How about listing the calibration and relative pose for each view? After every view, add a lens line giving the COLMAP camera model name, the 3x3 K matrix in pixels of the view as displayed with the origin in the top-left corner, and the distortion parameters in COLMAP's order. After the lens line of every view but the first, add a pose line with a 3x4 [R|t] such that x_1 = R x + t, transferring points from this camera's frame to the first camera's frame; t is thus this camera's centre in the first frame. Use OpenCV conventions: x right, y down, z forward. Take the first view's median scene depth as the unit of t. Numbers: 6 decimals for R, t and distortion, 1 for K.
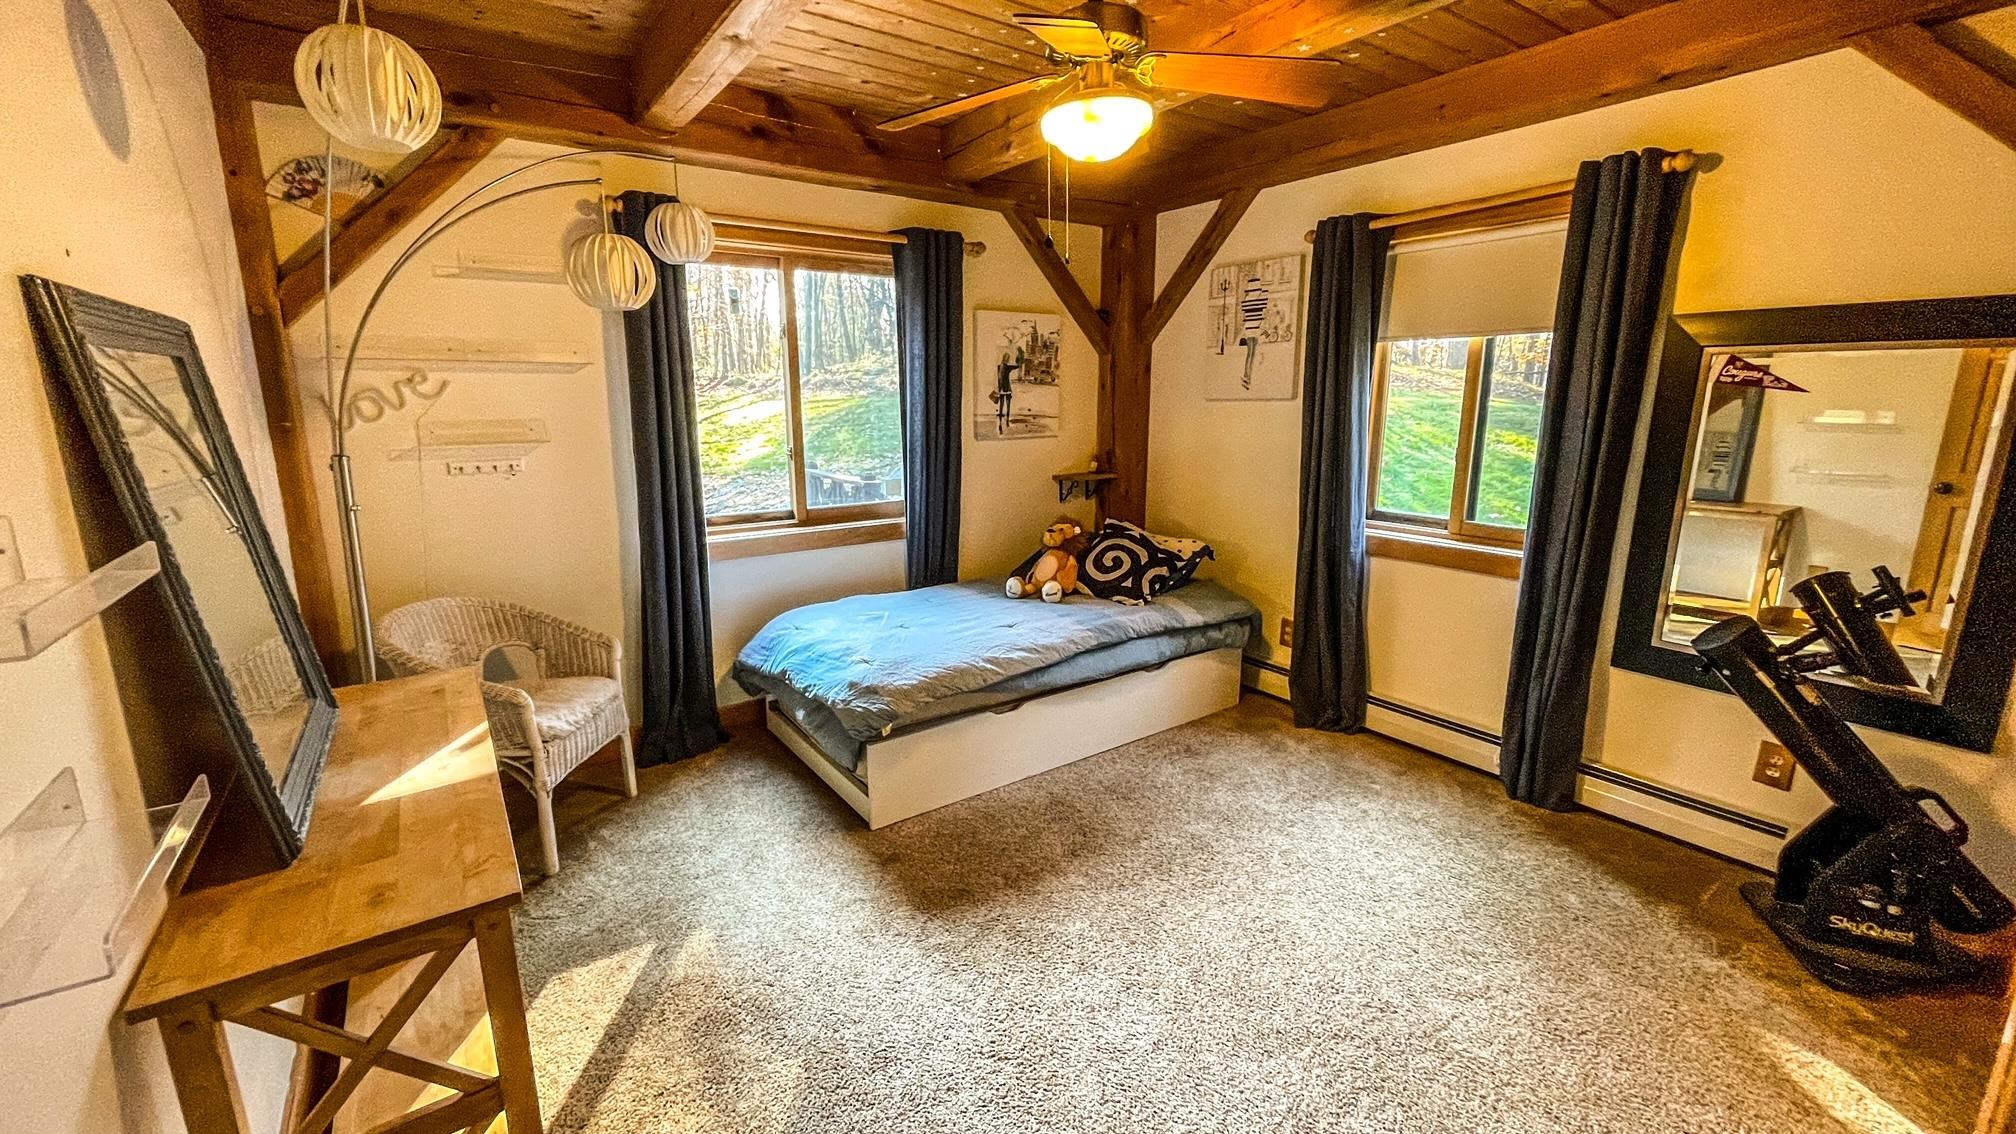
lens RADIAL K [[815.4, 0, 1005.6], [0, 815.4, 570.9], [0, 0, 1]] dist [-0.001330, -0.000753]
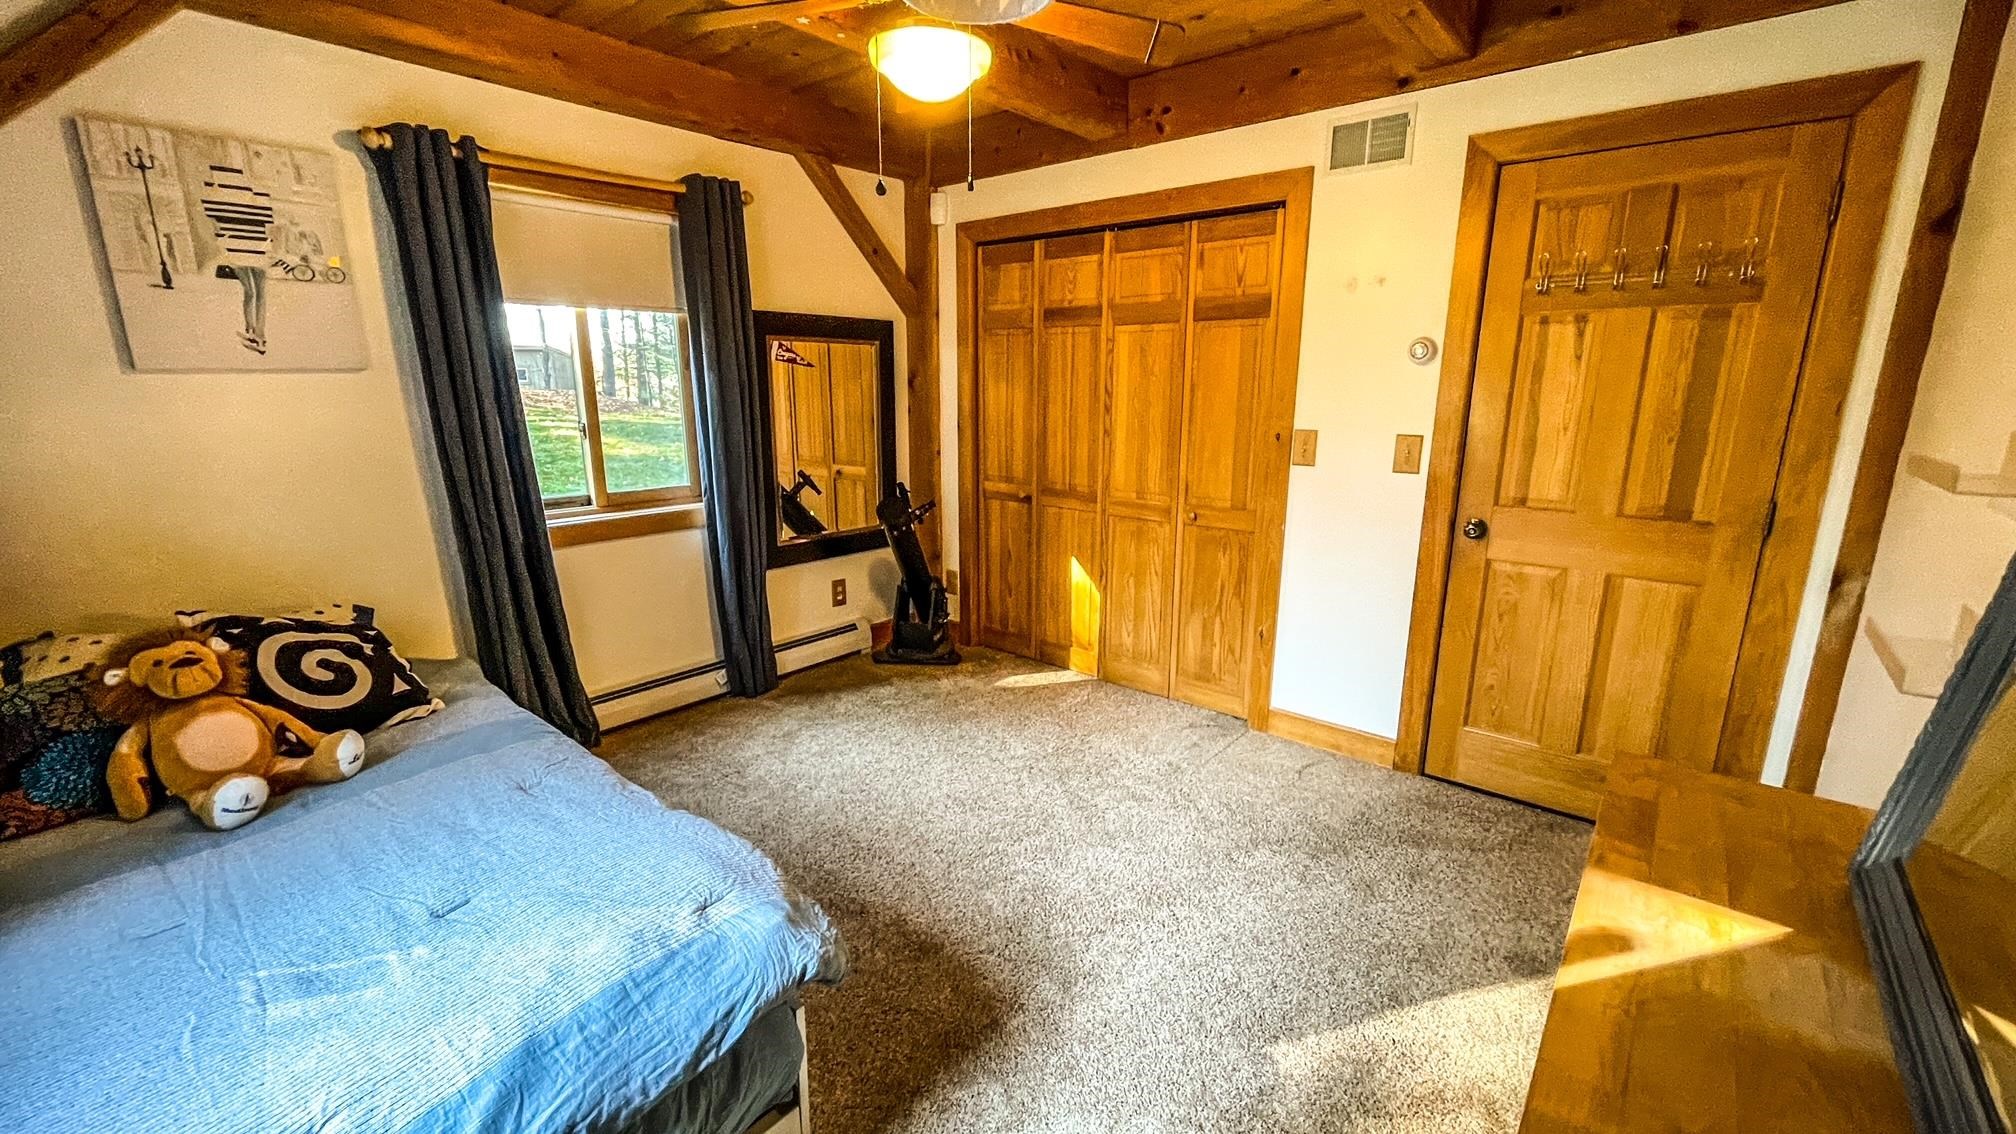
lens RADIAL K [[815.4, 0, 1010.1], [0, 815.4, 567.1], [0, 0, 1]] dist [-0.001330, -0.000753]
pose [[-0.258916, -0.215982, 0.941443, -0.612377], [0.204185, 0.940414, 0.271901, -0.166872], [-0.944072, 0.262628, -0.199388, 0.855051]]
